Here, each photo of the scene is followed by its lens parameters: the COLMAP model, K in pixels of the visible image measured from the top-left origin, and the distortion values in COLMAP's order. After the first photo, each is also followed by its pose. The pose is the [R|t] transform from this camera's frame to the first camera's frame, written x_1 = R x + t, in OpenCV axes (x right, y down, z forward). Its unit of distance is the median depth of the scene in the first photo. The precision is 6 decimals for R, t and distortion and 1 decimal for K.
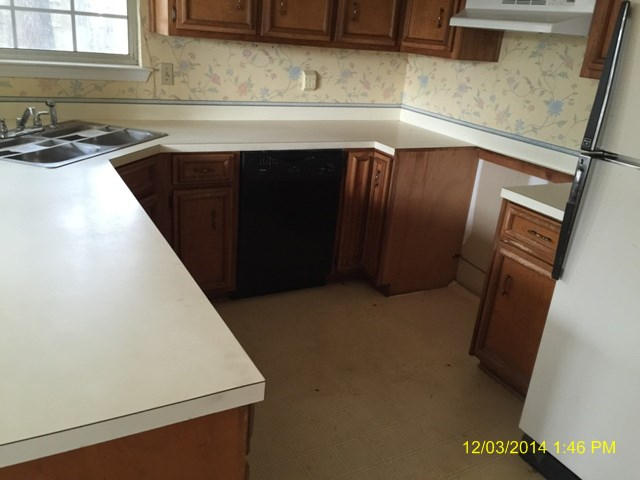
lens RADIAL K [[555.8, 0, 320.0], [0, 555.8, 240.0], [0, 0, 1]] dist [0.009665, -0.002215]
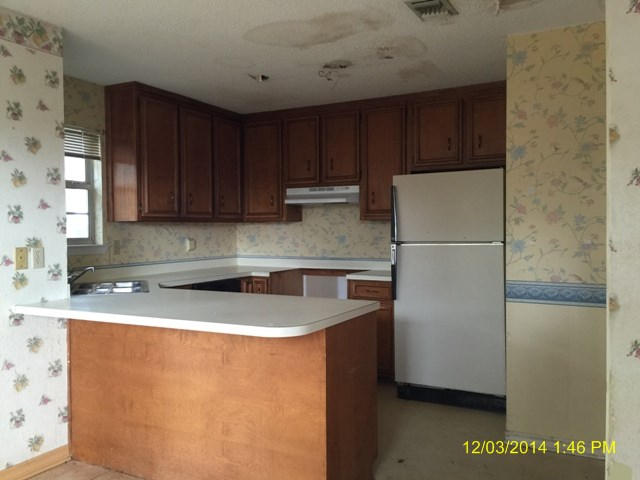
lens RADIAL K [[555.8, 0, 320.0], [0, 555.8, 240.0], [0, 0, 1]] dist [0.009665, -0.002215]
pose [[0.826703, -0.102888, 0.553151, -0.624105], [0.272441, 0.933395, -0.233558, 0.170974], [-0.492279, 0.343784, 0.799671, -0.442023]]
